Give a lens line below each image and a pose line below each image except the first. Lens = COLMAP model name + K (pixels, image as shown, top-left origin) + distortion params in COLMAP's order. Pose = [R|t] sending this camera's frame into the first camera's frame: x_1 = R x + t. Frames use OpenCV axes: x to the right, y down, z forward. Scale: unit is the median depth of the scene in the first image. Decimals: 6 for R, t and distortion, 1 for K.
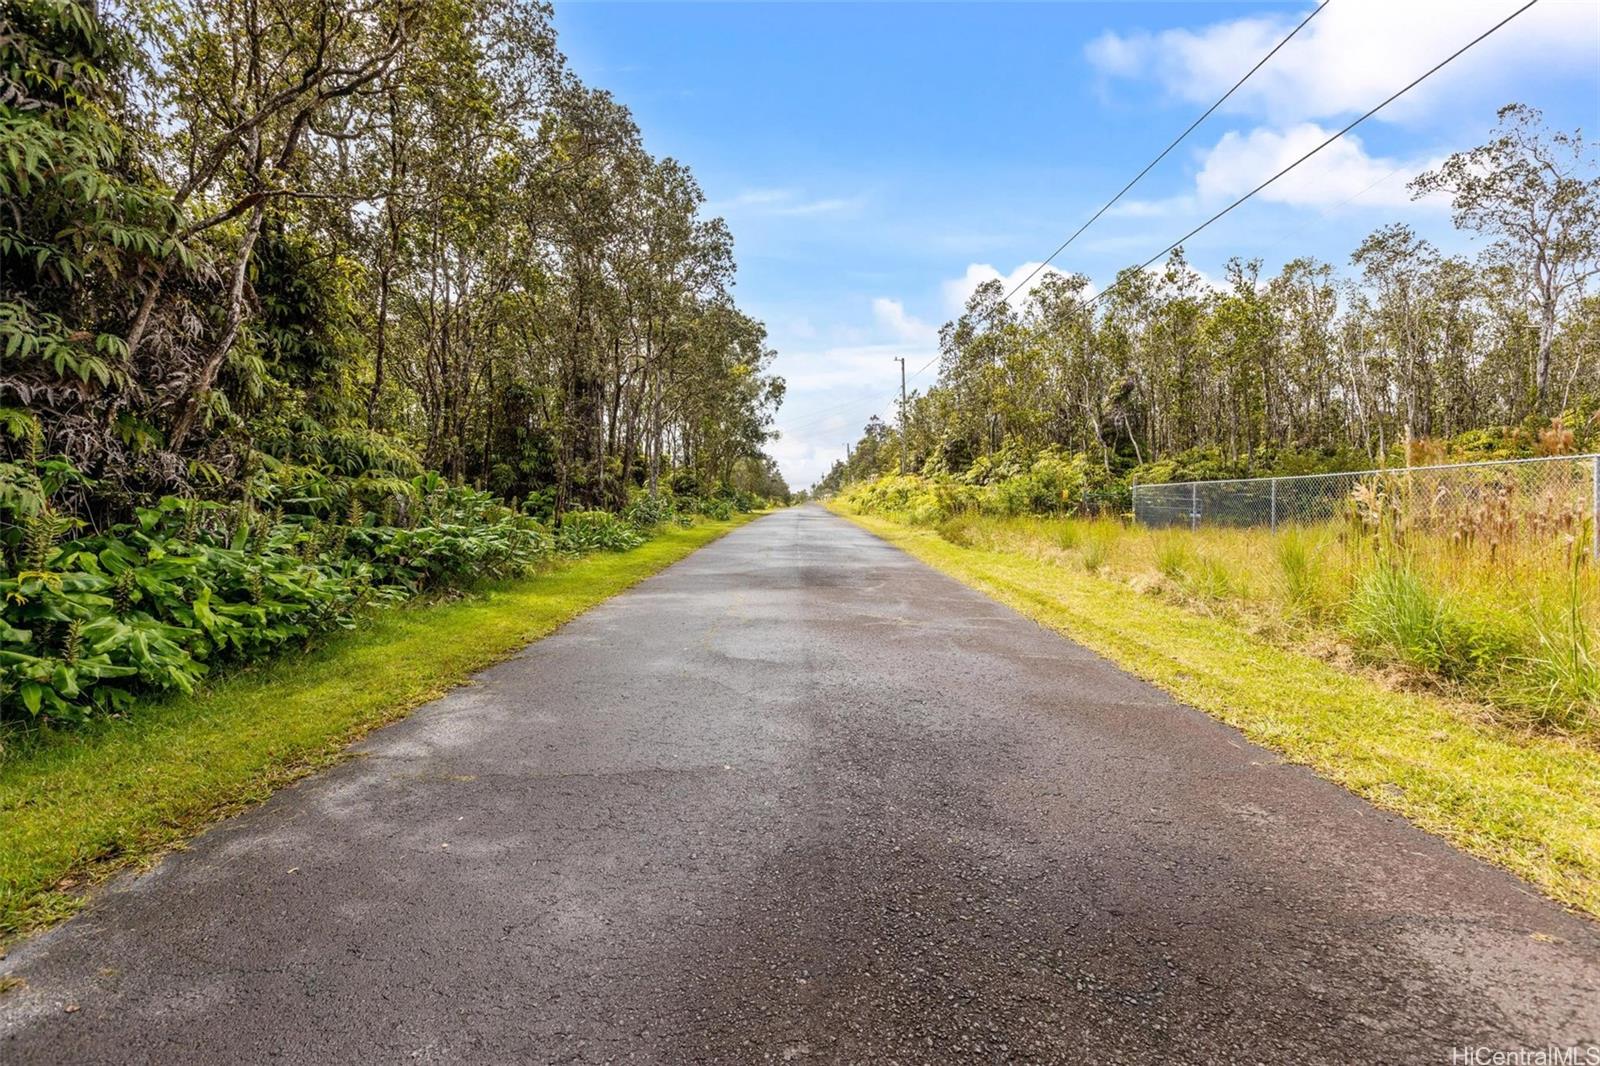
lens RADIAL K [[737.0, 0, 801.8], [0, 737.0, 529.6], [0, 0, 1]] dist [-0.001028, -0.000089]
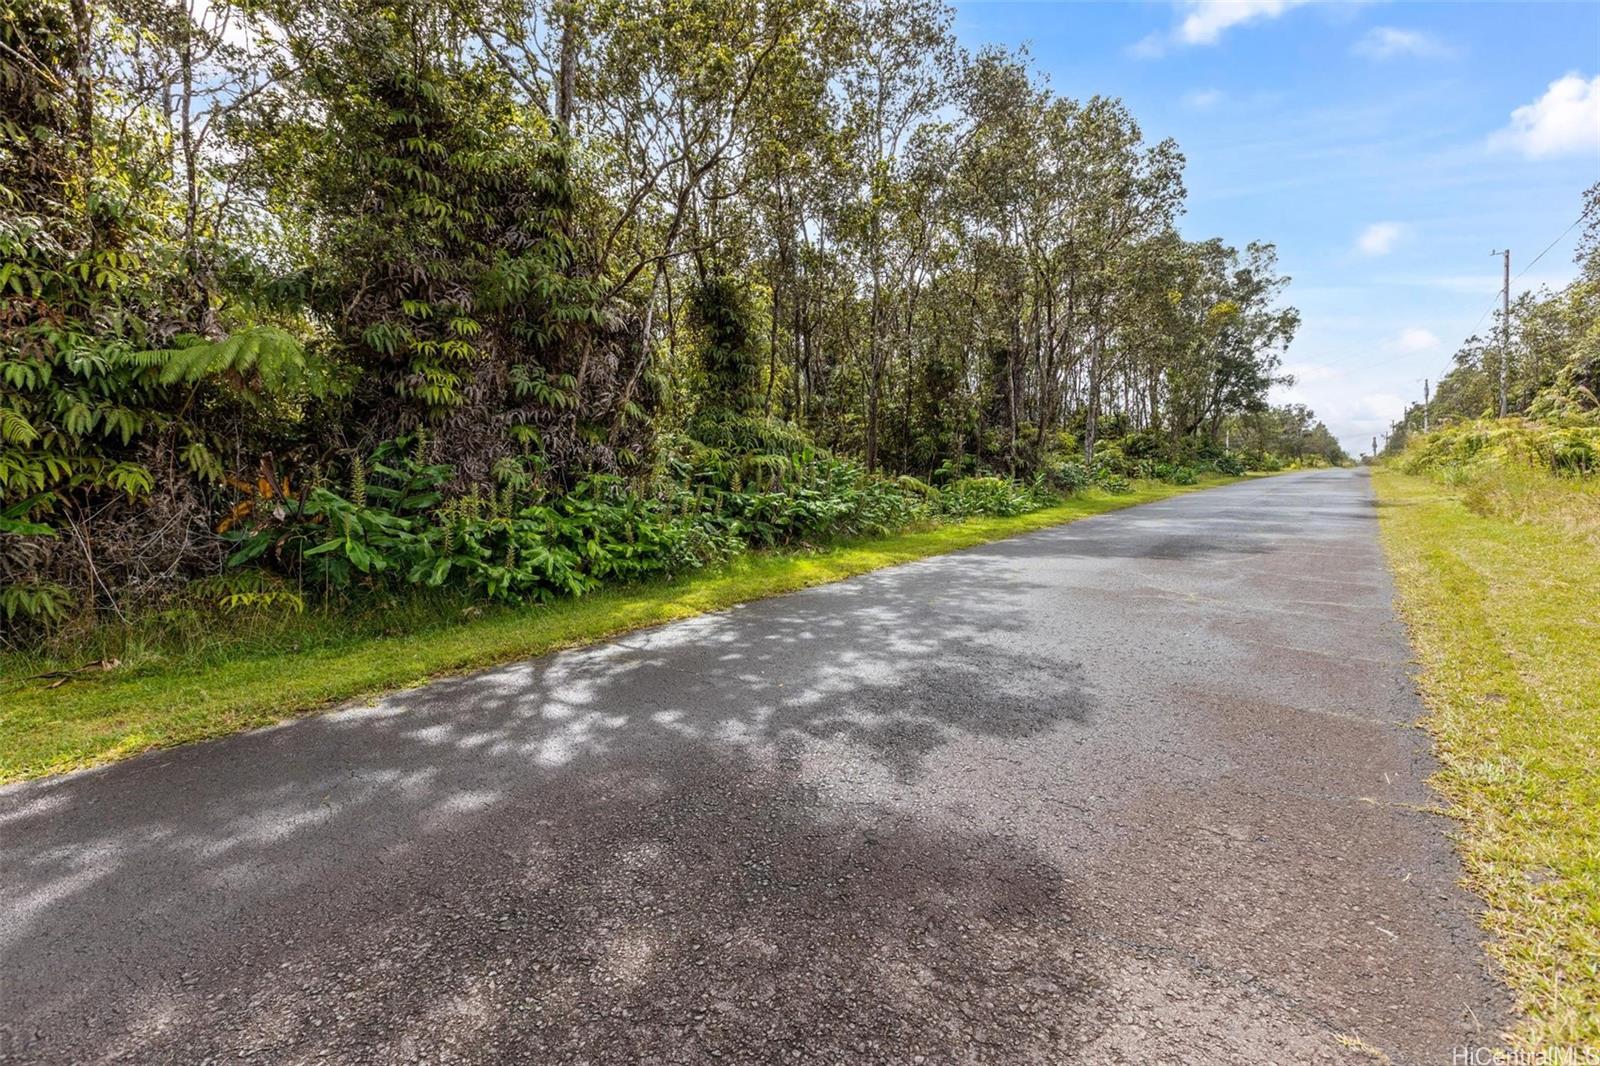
lens RADIAL K [[737.0, 0, 803.7], [0, 737.0, 534.7], [0, 0, 1]] dist [-0.001028, -0.000089]
pose [[0.748413, 0.030312, -0.662540, 0.190793], [0.003484, 0.998762, 0.049630, 0.002923], [0.663224, -0.039452, 0.747380, 0.041559]]
